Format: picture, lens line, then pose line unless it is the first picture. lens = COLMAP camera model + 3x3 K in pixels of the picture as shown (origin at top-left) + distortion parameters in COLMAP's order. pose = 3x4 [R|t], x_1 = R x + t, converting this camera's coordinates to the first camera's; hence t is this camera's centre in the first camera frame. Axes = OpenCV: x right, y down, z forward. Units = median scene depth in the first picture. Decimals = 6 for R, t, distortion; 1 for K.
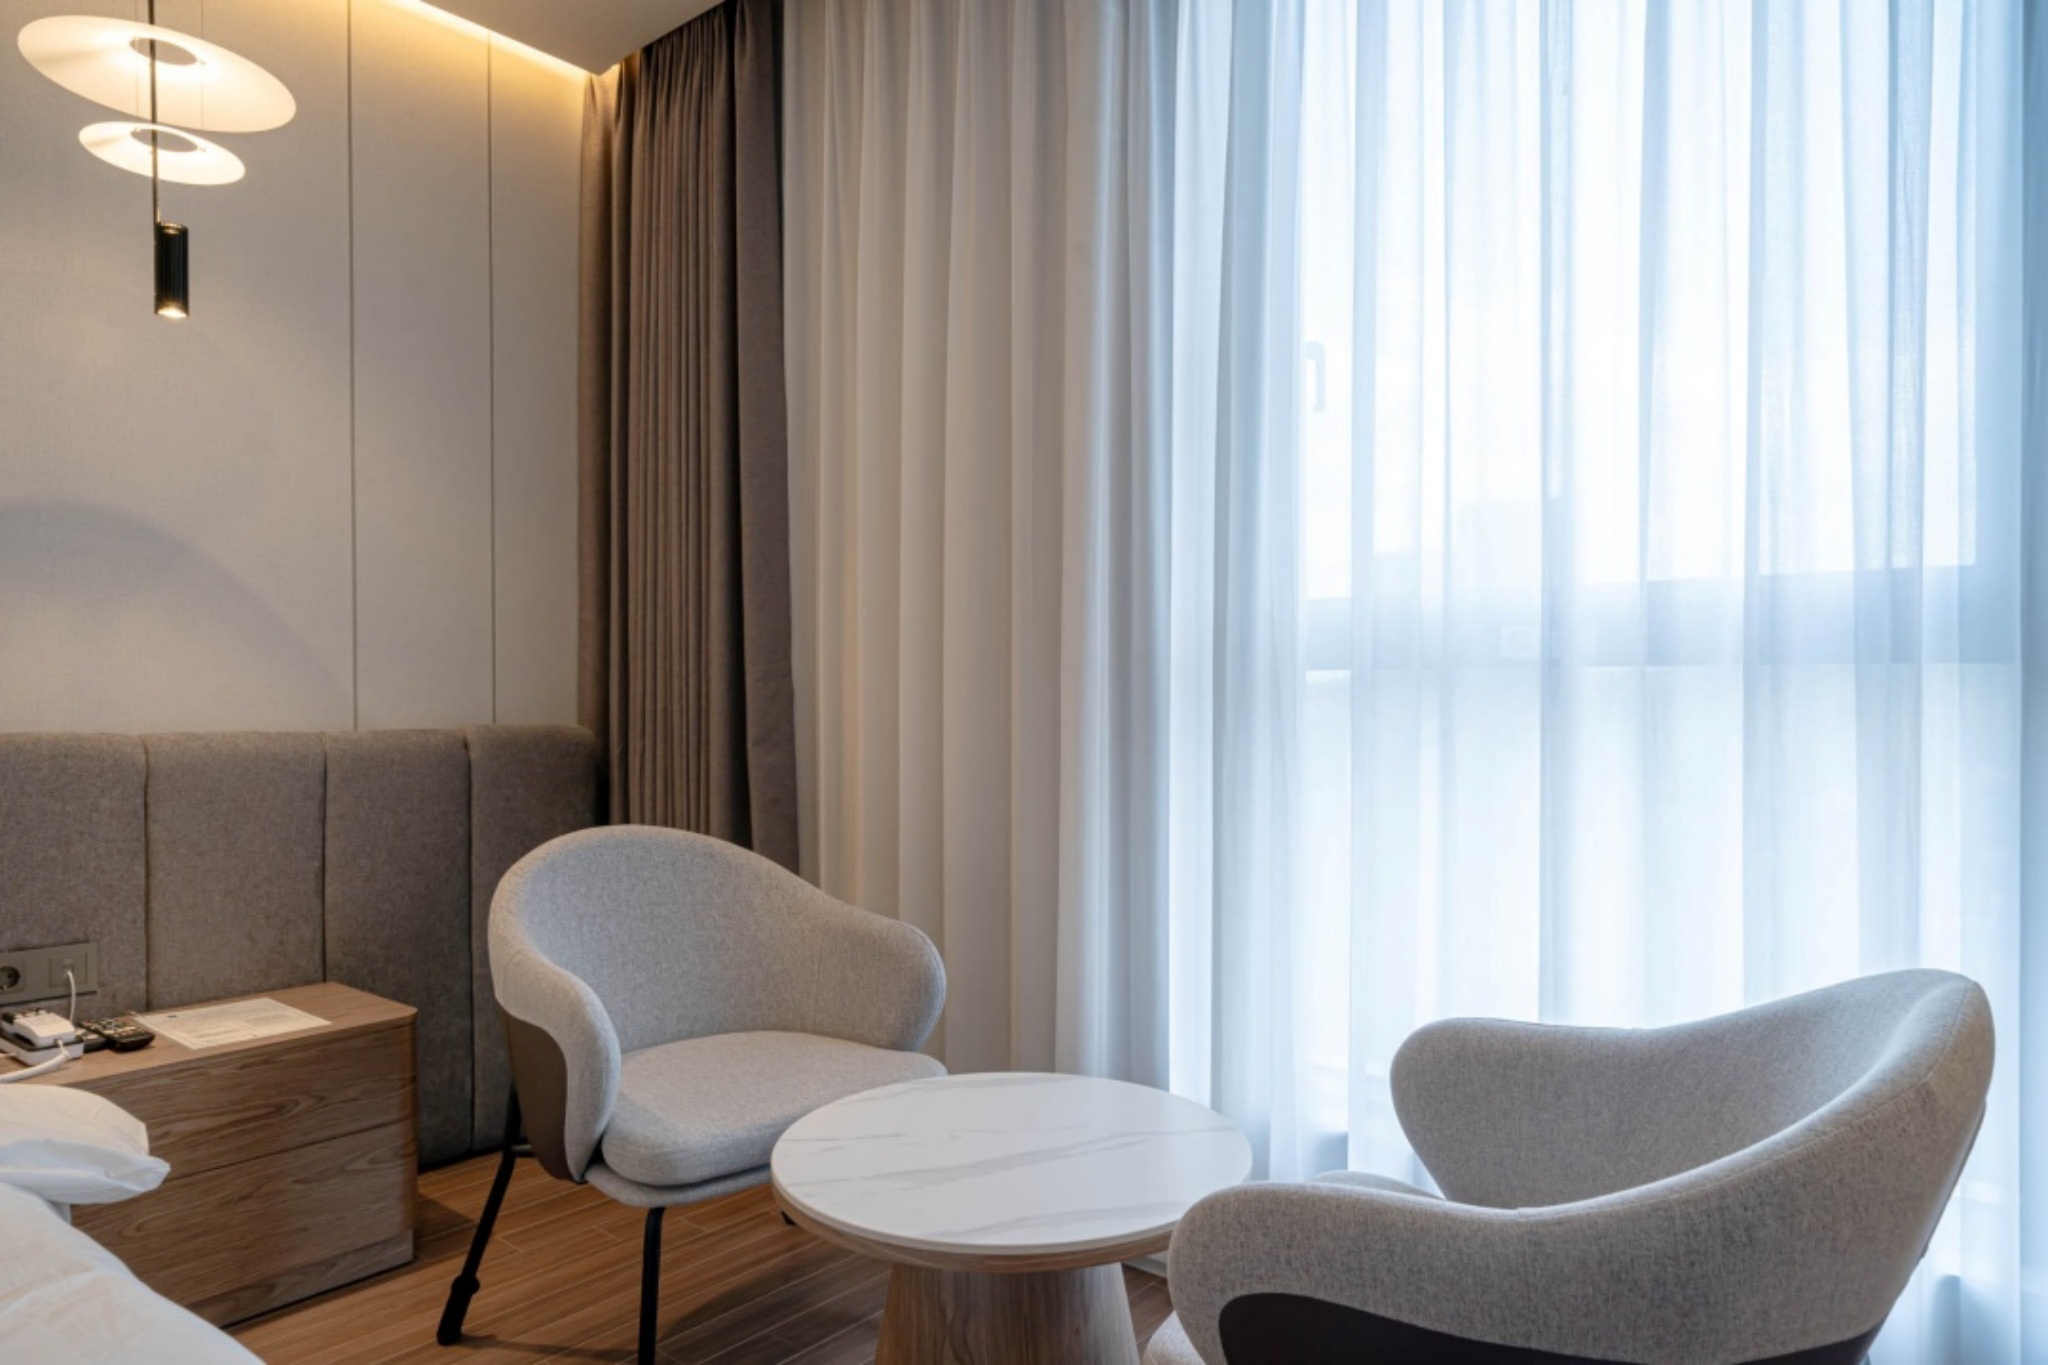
lens RADIAL K [[1241.2, 0, 1035.6], [0, 1241.2, 707.3], [0, 0, 1]] dist [0.006548, 0.002928]
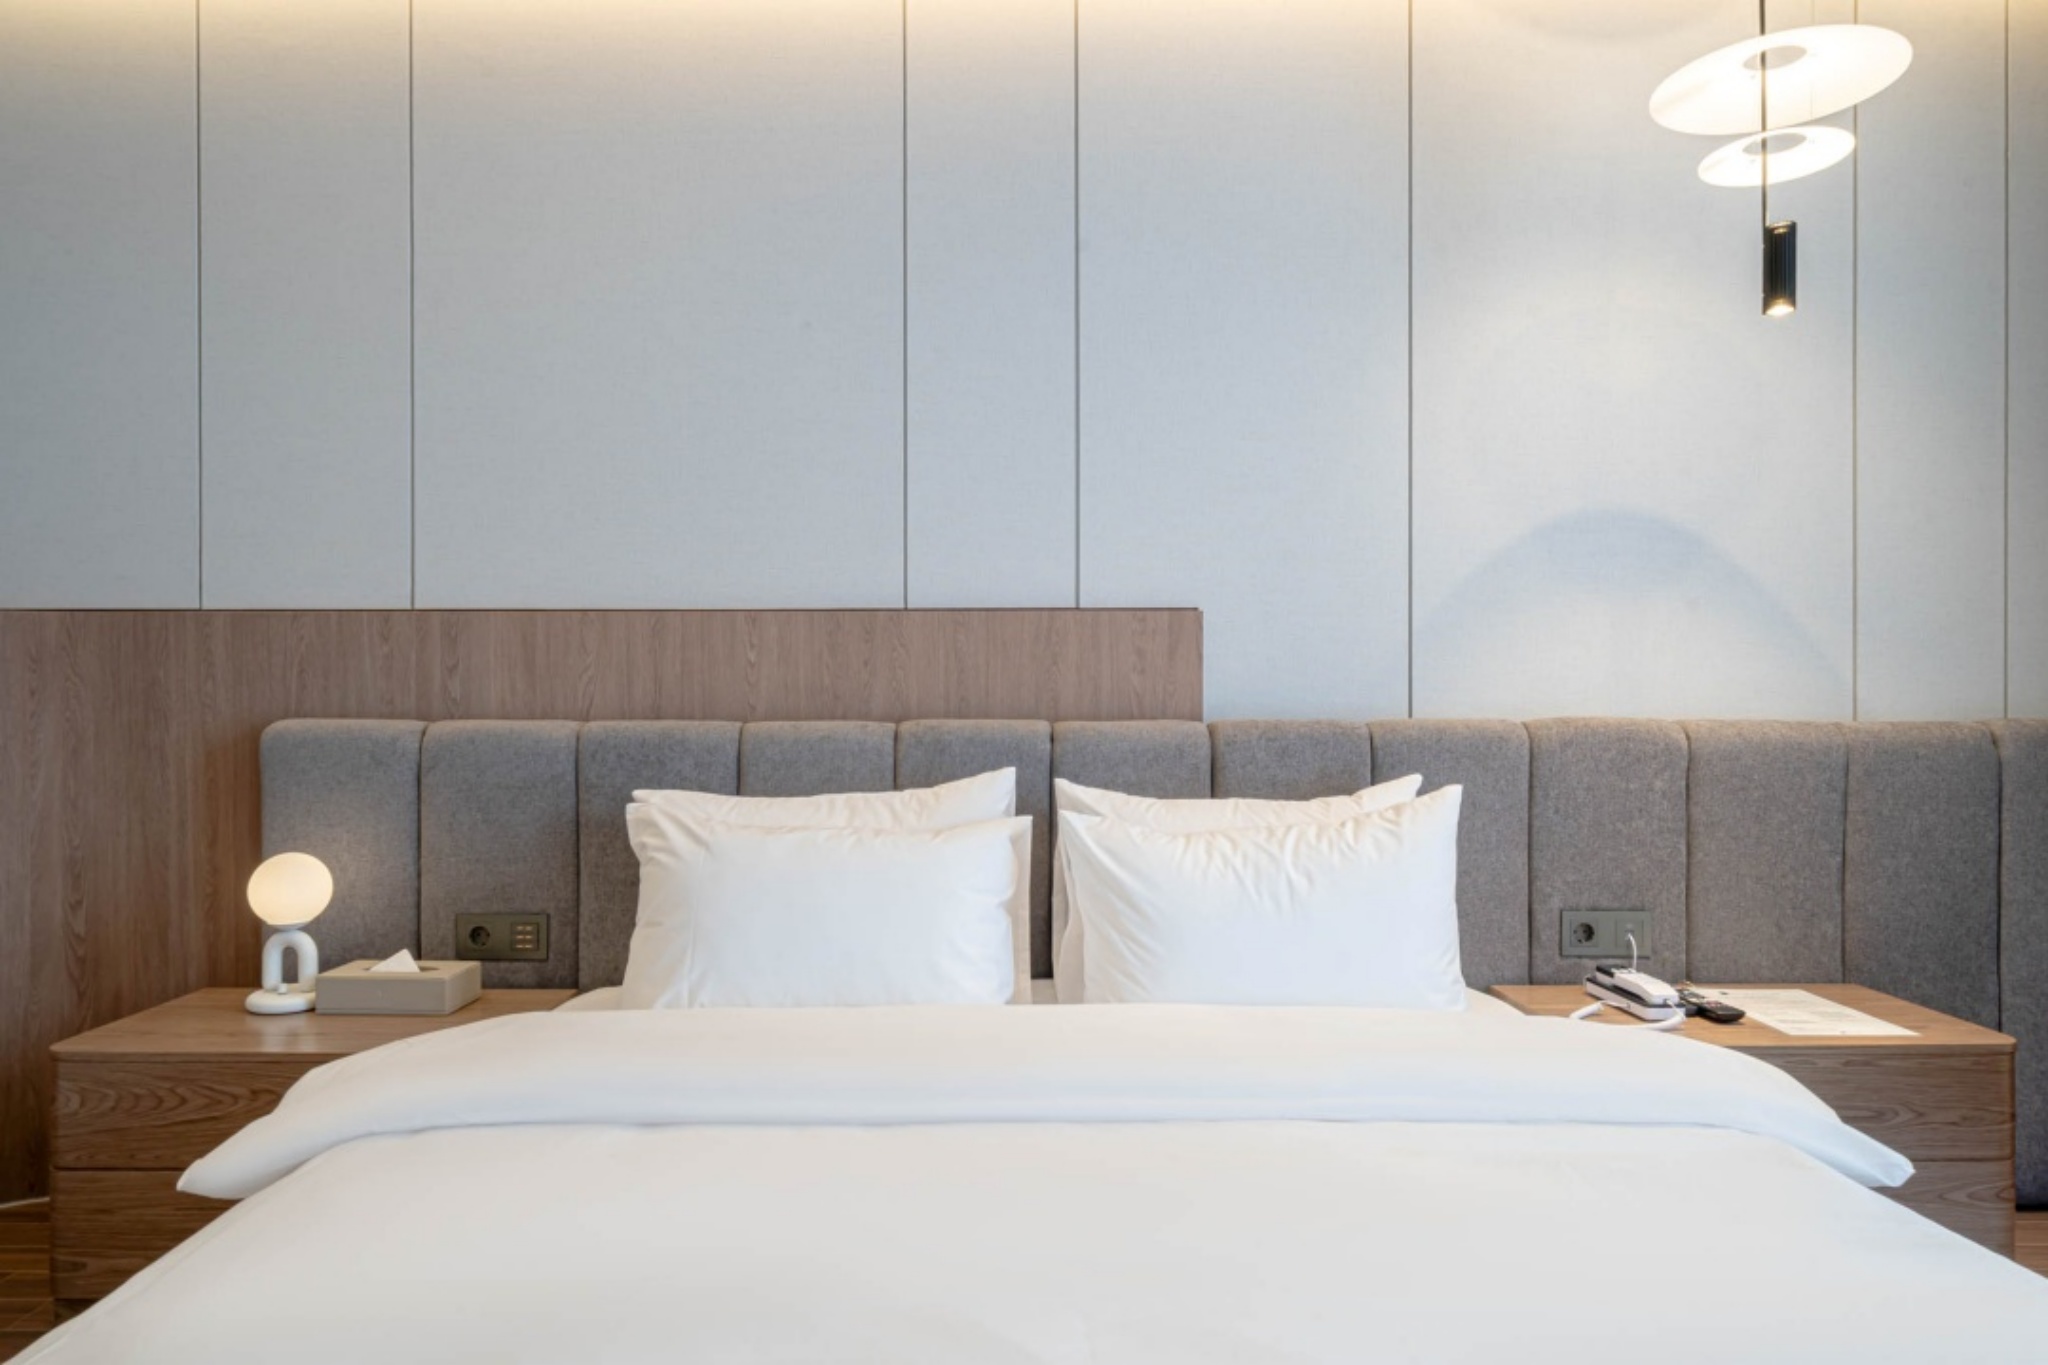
lens RADIAL K [[1208.7, 0, 1025.7], [0, 1208.7, 686.4], [0, 0, 1]] dist [0.001500, 0.000614]
pose [[0.652523, 0.000172, -0.757769, -0.304339], [-0.007549, 0.999952, -0.006273, 0.002916], [0.757731, 0.009814, 0.652493, -0.100036]]
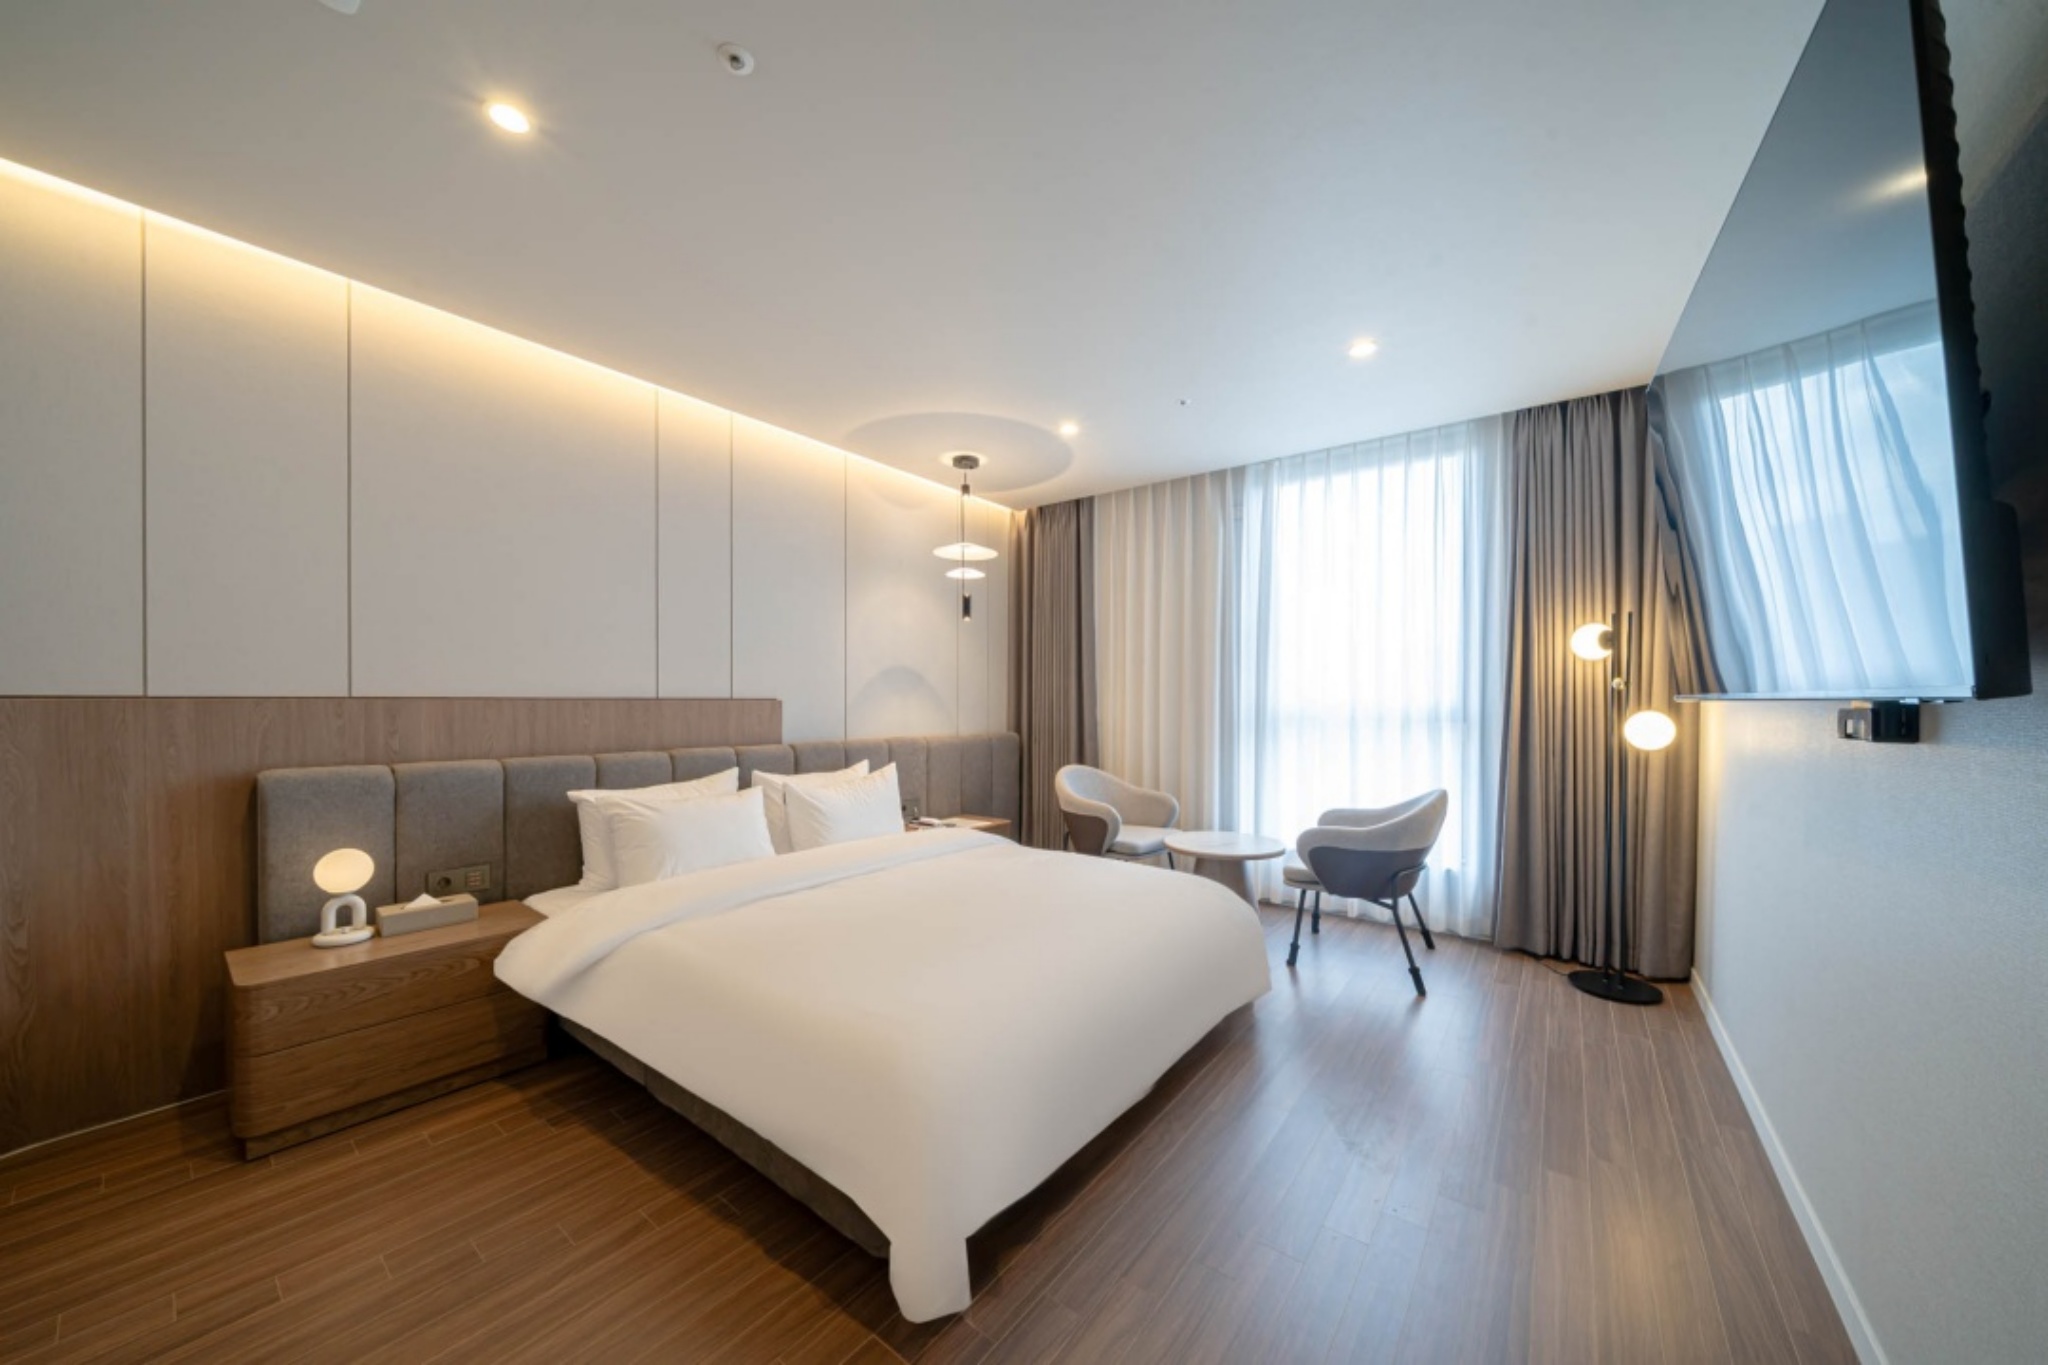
lens RADIAL K [[713.0, 0, 1011.8], [0, 713.0, 706.3], [0, 0, 1]] dist [-0.004372, -0.000144]
pose [[0.999086, 0.003429, 0.042616, -0.575137], [-0.003376, 0.999993, -0.001308, -0.059733], [-0.042621, 0.001163, 0.999091, -0.914313]]
